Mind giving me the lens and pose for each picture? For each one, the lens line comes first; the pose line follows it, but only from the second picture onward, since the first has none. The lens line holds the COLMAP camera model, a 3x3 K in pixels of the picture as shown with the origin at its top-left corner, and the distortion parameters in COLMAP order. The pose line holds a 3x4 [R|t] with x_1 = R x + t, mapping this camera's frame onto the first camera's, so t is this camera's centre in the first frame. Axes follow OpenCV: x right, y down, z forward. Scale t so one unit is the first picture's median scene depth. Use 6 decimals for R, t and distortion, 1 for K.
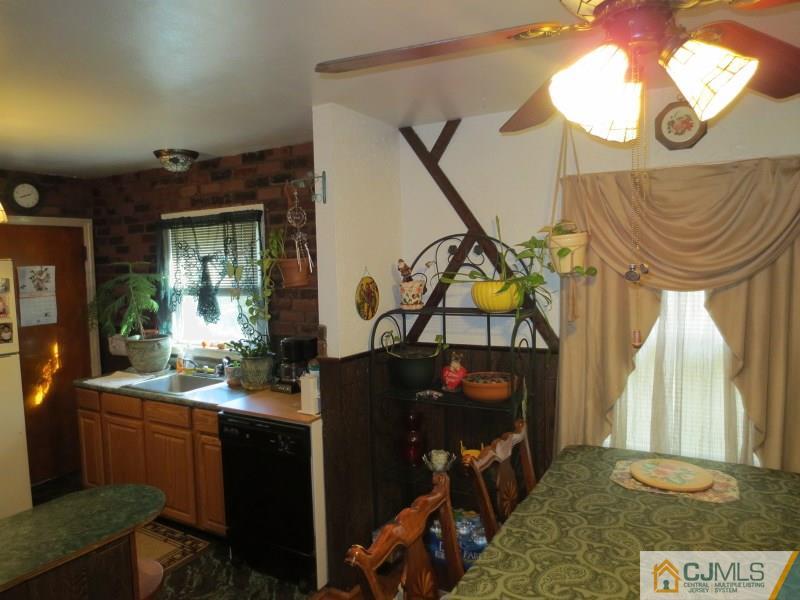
lens RADIAL K [[565.1, 0, 397.4], [0, 565.1, 299.8], [0, 0, 1]] dist [-0.043386, 0.021024]
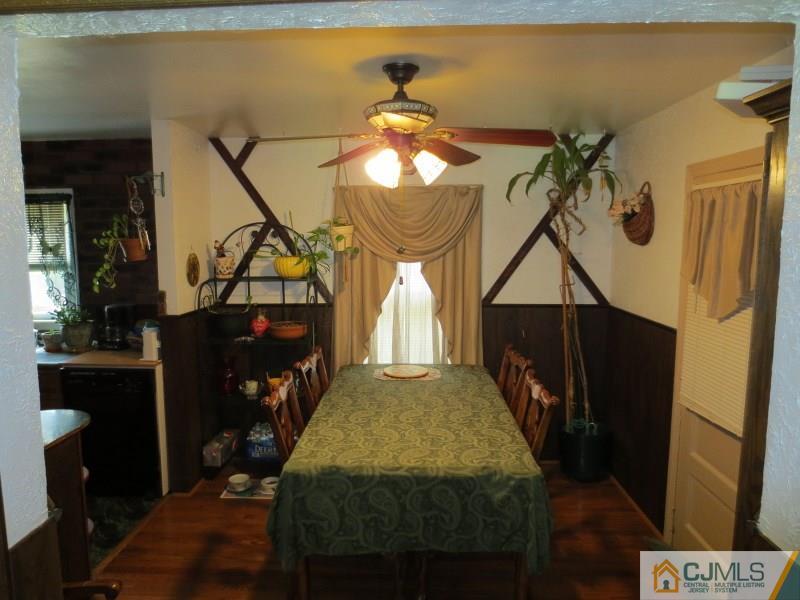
lens RADIAL K [[565.1, 0, 400.6], [0, 565.1, 302.1], [0, 0, 1]] dist [-0.043386, 0.021024]
pose [[0.882314, -0.034217, 0.469416, -0.236751], [0.015931, 0.998953, 0.042874, 0.023087], [-0.470392, -0.030350, 0.881936, -0.366194]]
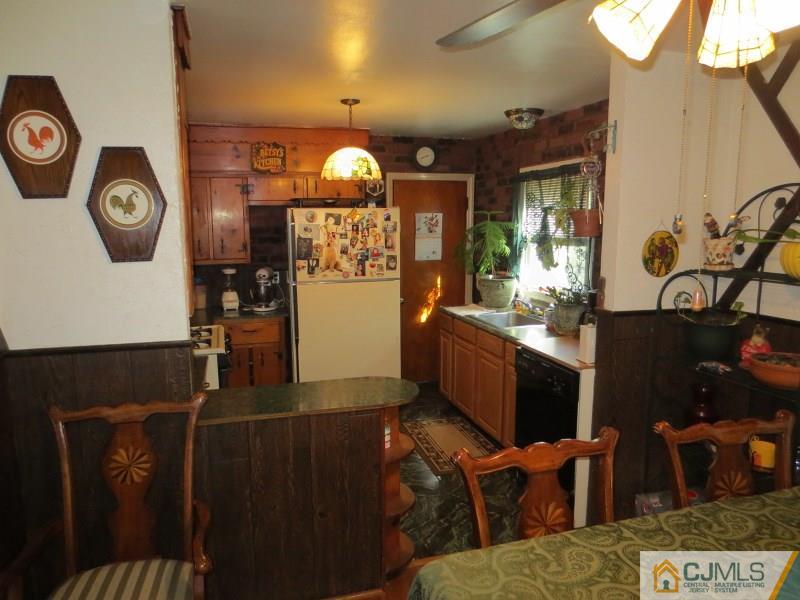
lens RADIAL K [[565.1, 0, 395.7], [0, 565.1, 303.2], [0, 0, 1]] dist [-0.043386, 0.021024]
pose [[0.726715, 0.126696, -0.675155, 0.260122], [-0.067533, 0.991260, 0.113324, 0.002523], [0.683612, -0.036759, 0.728920, 0.017008]]
